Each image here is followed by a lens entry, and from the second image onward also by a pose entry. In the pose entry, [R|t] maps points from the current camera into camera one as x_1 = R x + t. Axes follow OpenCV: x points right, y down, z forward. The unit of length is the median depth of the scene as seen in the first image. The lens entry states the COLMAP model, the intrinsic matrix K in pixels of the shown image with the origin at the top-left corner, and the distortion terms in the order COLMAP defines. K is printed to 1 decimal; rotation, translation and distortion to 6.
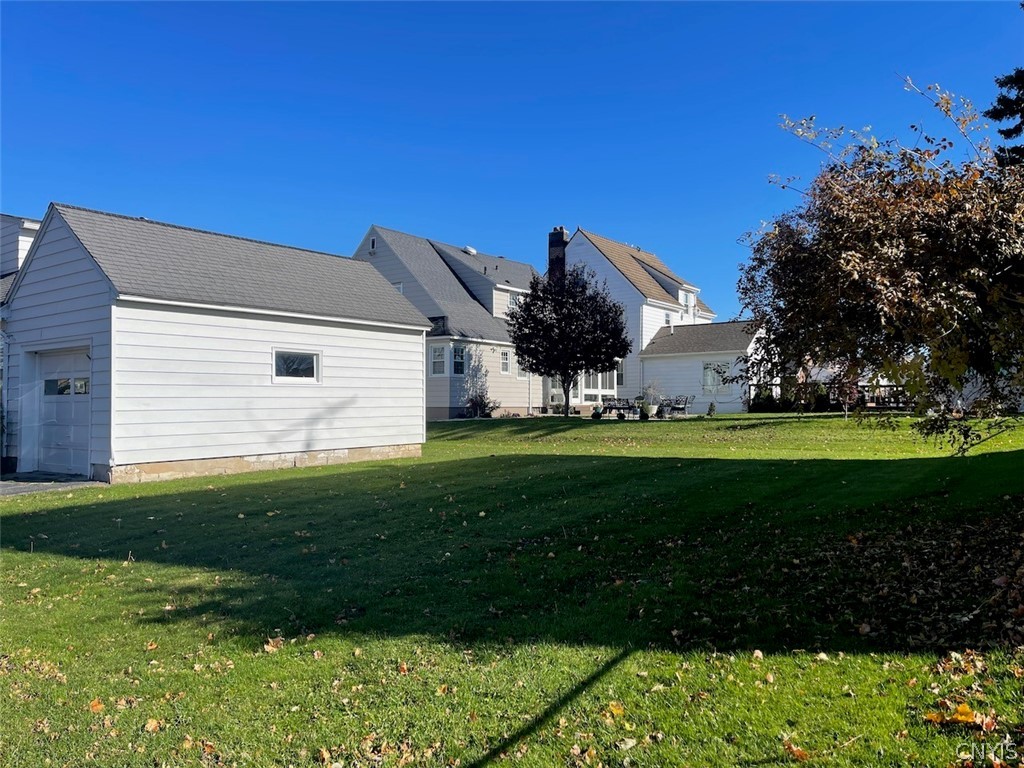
lens RADIAL K [[780.1, 0, 512.5], [0, 780.1, 383.5], [0, 0, 1]] dist [0.052525, -0.081631]
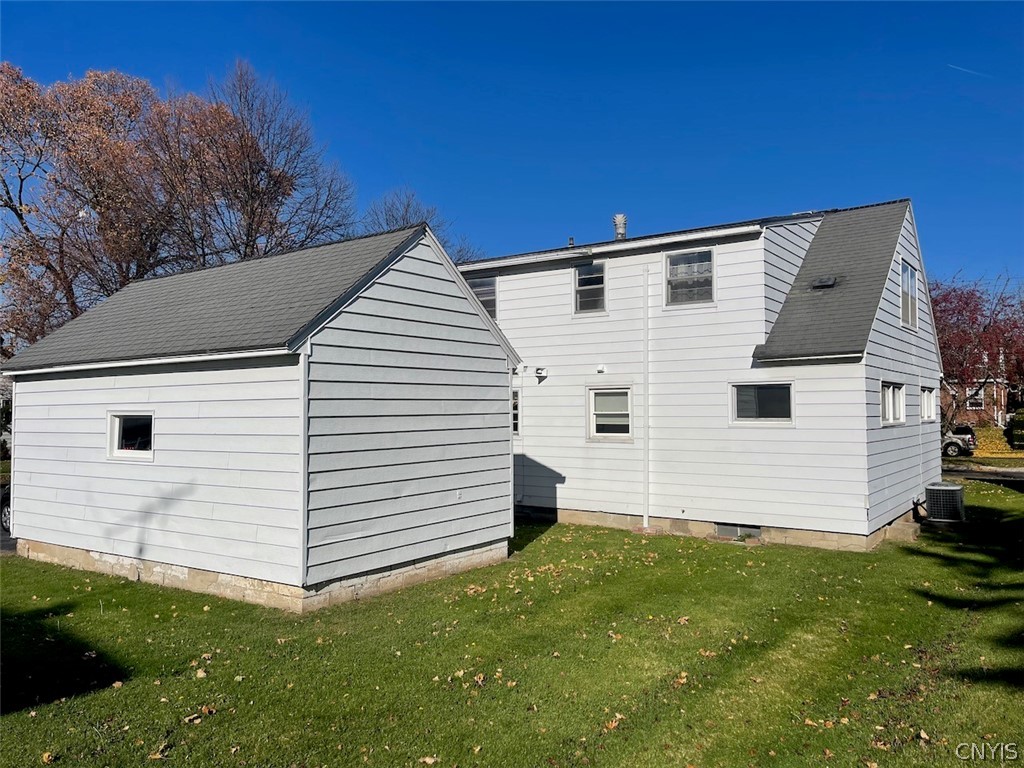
lens RADIAL K [[780.1, 0, 513.0], [0, 780.1, 385.3], [0, 0, 1]] dist [0.052525, -0.081631]
pose [[0.030532, -0.036609, -0.998863, 0.435928], [0.030445, 0.998899, -0.035680, -0.030477], [0.999070, -0.029321, 0.031613, 1.291408]]
